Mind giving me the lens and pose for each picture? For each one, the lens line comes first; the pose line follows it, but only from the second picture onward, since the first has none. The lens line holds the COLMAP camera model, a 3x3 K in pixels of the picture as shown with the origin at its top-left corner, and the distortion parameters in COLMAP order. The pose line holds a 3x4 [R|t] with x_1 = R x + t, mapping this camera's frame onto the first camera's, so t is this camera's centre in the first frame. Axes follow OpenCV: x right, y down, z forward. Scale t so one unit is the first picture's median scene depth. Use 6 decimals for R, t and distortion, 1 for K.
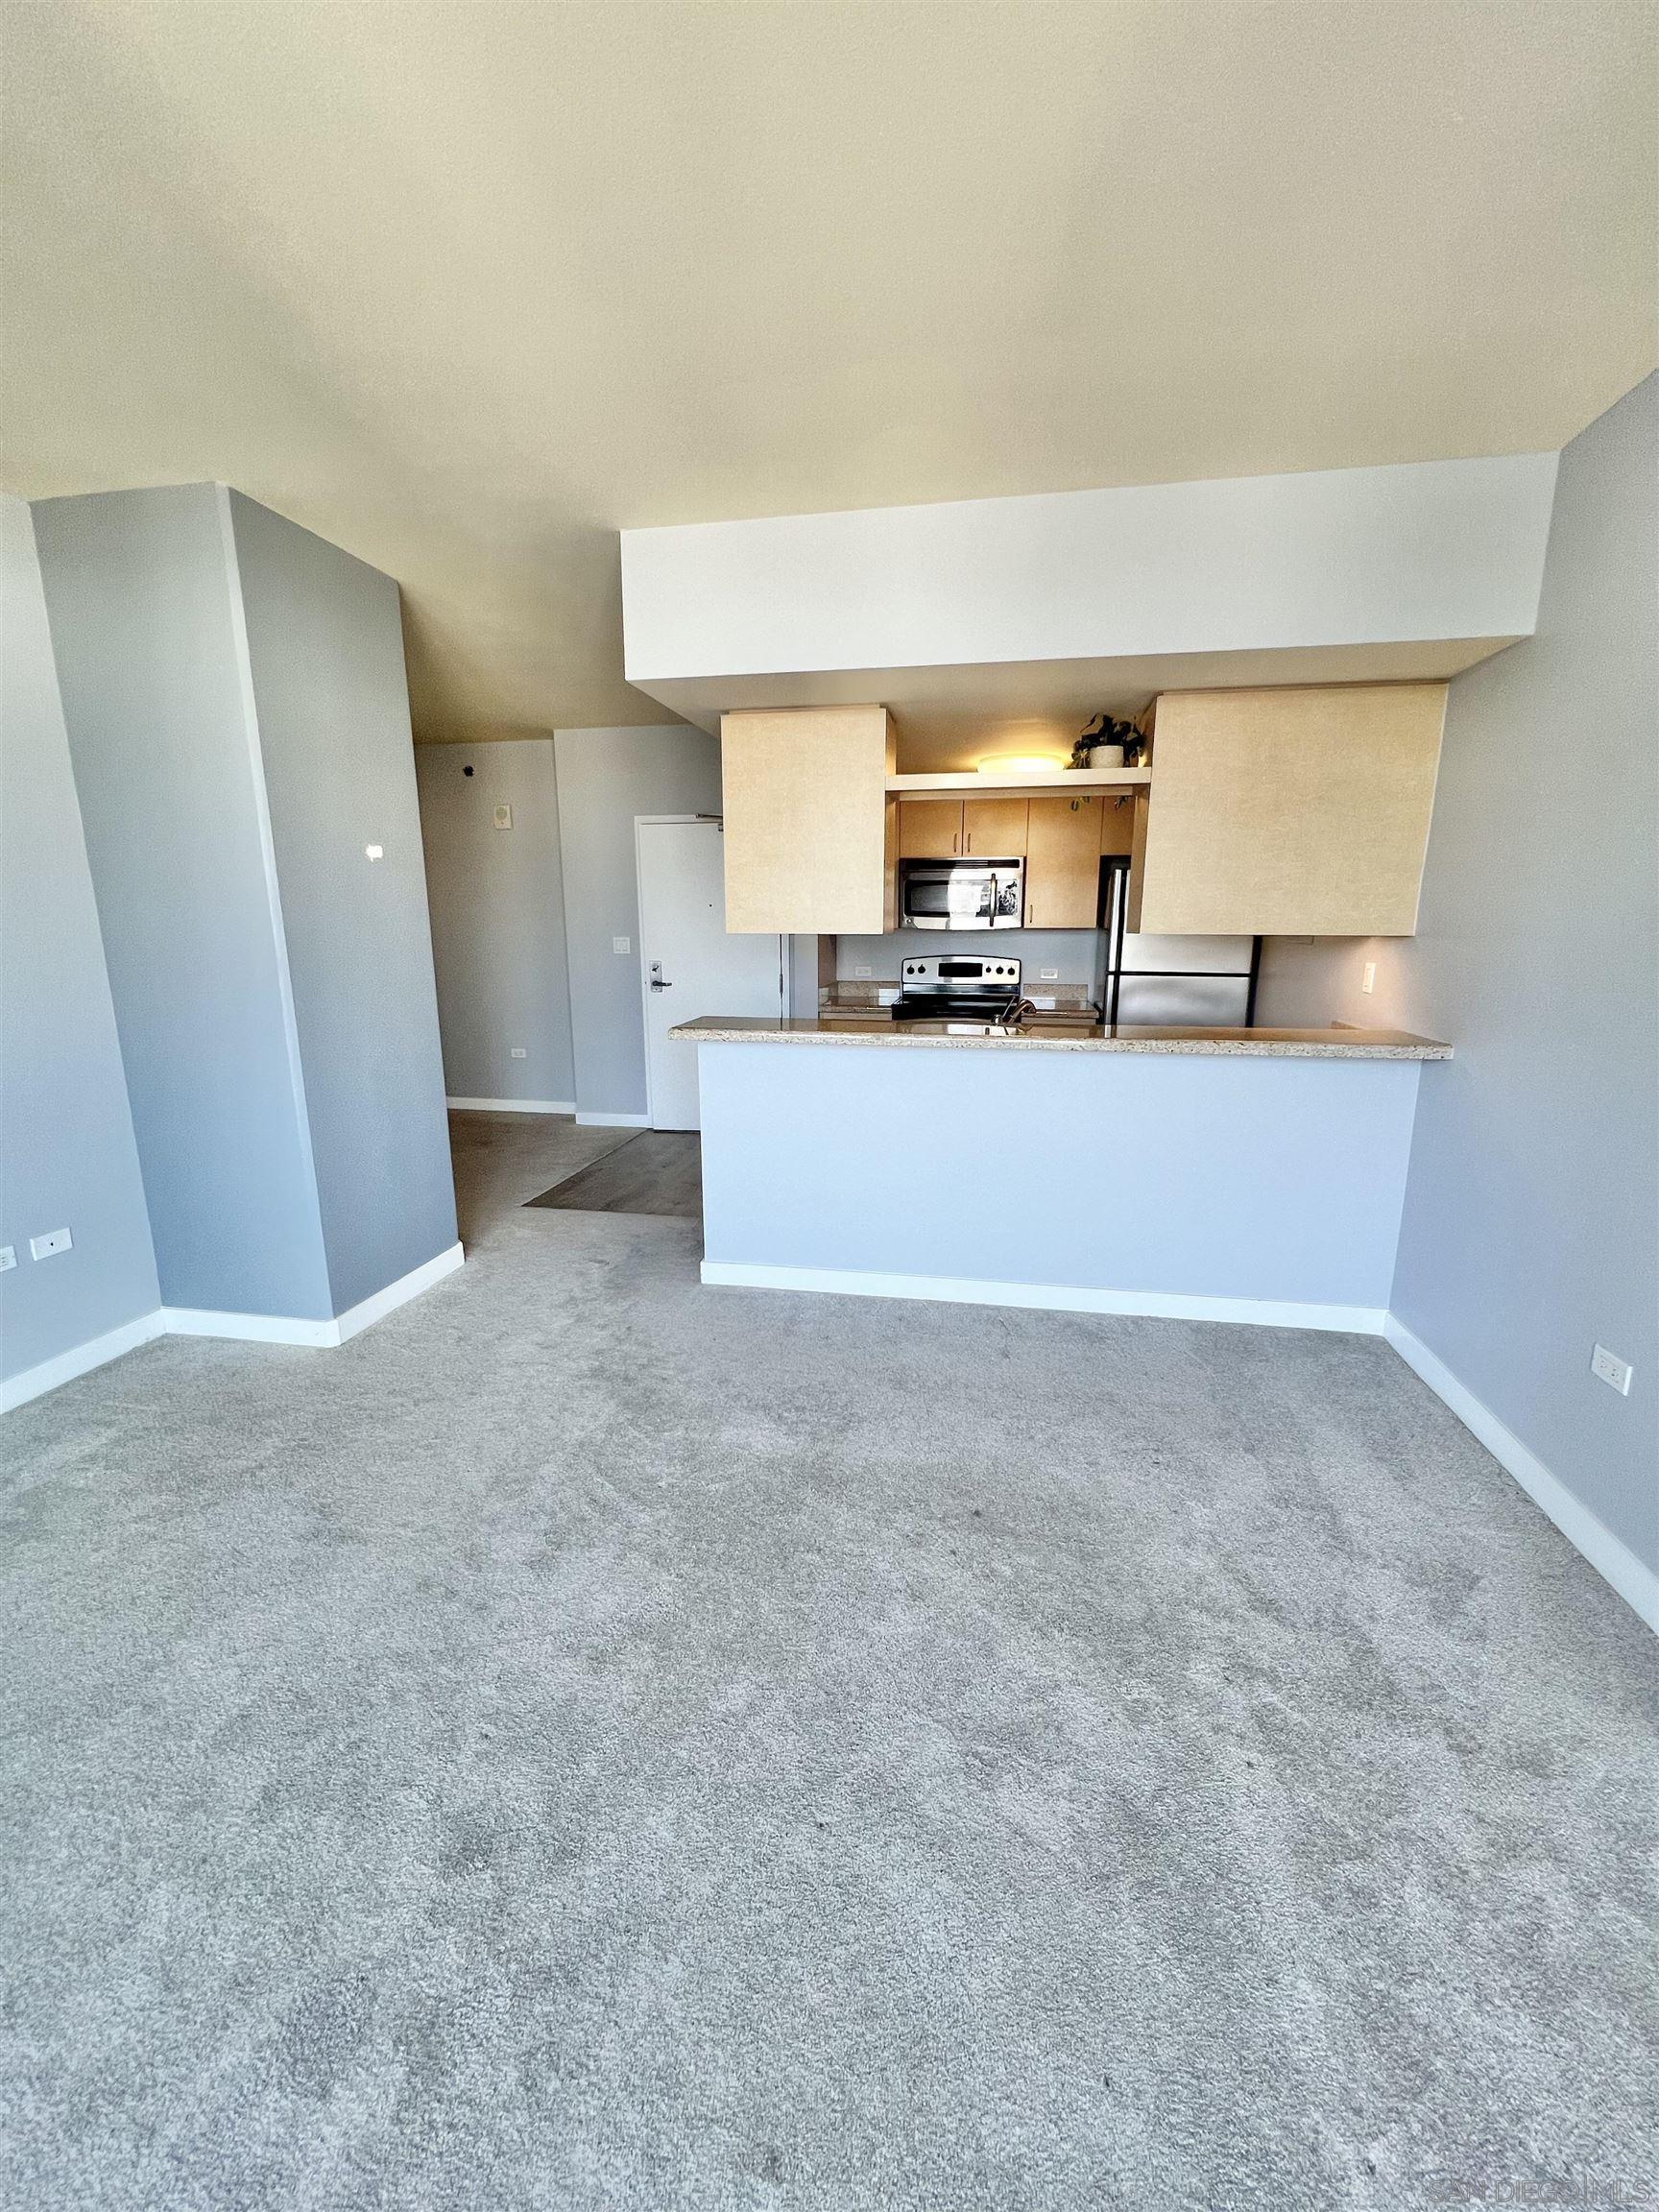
lens RADIAL K [[883.1, 0, 829.5], [0, 883.1, 1106.0], [0, 0, 1]] dist [-0.001827, 0.000241]
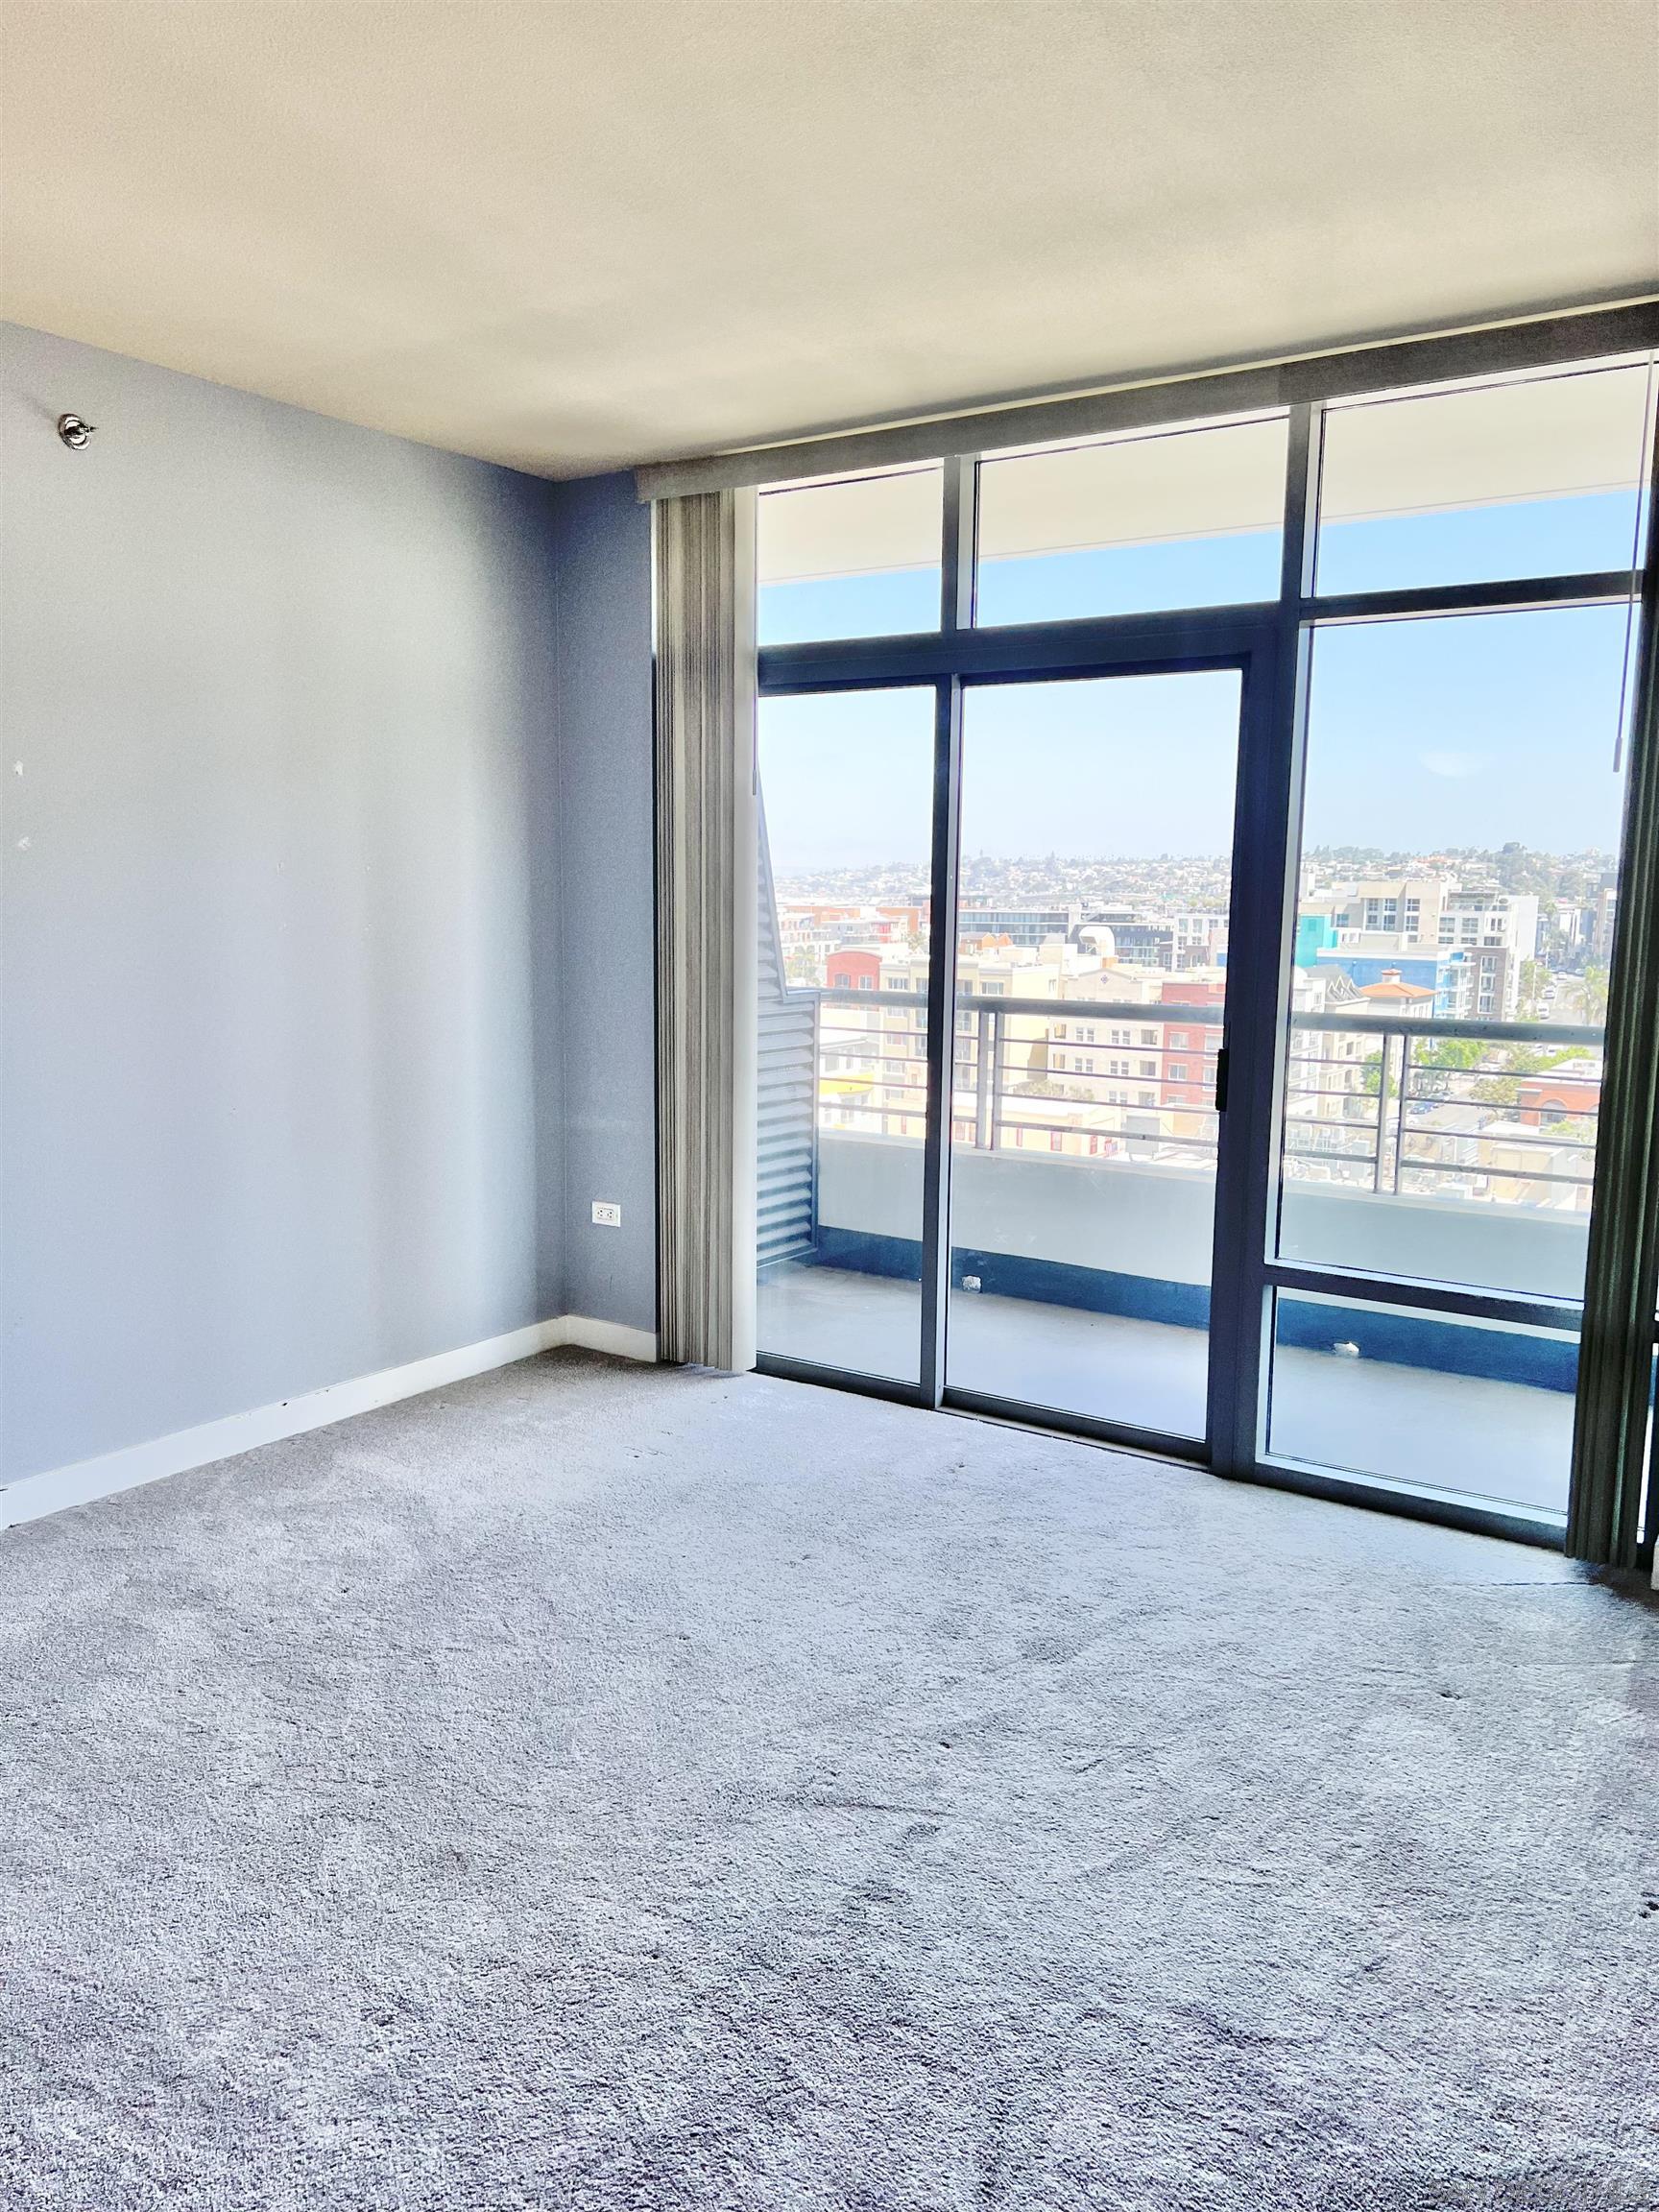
lens RADIAL K [[1656.0, 0, 828.4], [0, 1656.0, 1121.3], [0, 0, 1]] dist [0.040872, -0.046282]
pose [[-0.917267, -0.069494, 0.392162, -0.467289], [0.069000, 0.942041, 0.328327, -0.269668], [-0.392249, 0.328223, -0.859308, 1.195459]]
